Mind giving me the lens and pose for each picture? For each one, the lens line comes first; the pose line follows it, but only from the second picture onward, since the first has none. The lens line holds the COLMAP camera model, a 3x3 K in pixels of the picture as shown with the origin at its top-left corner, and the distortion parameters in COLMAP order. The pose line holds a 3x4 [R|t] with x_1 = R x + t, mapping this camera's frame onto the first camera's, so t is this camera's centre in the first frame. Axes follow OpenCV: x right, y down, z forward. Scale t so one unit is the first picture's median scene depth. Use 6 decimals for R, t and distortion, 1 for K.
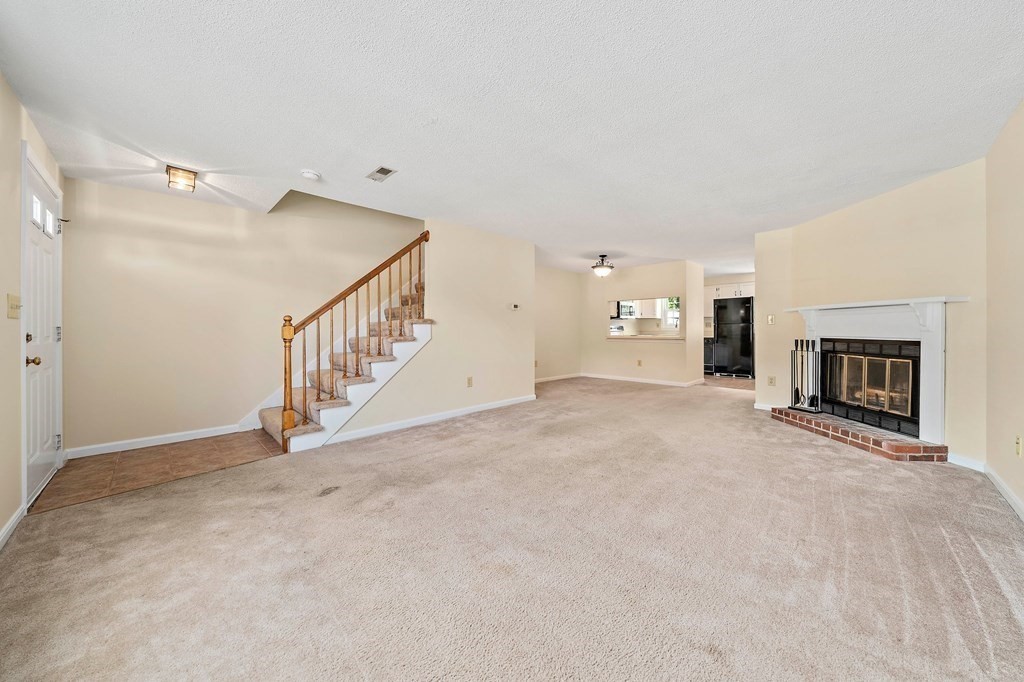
lens RADIAL K [[353.1, 0, 508.4], [0, 353.1, 331.2], [0, 0, 1]] dist [0.000208, 0.000001]
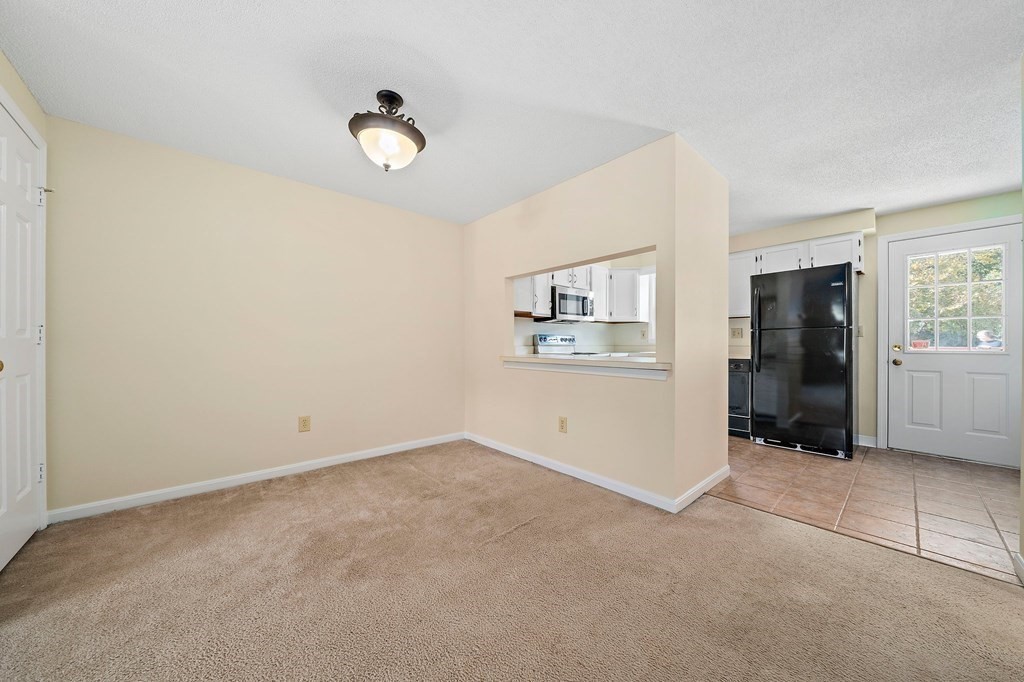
lens RADIAL K [[351.9, 0, 514.3], [0, 351.9, 345.9], [0, 0, 1]] dist [-0.000021, -0.000009]
pose [[0.999221, 0.001401, -0.039445, 0.282733], [-0.001268, 0.999993, 0.003397, -0.000744], [0.039450, -0.003344, 0.999216, 0.512676]]
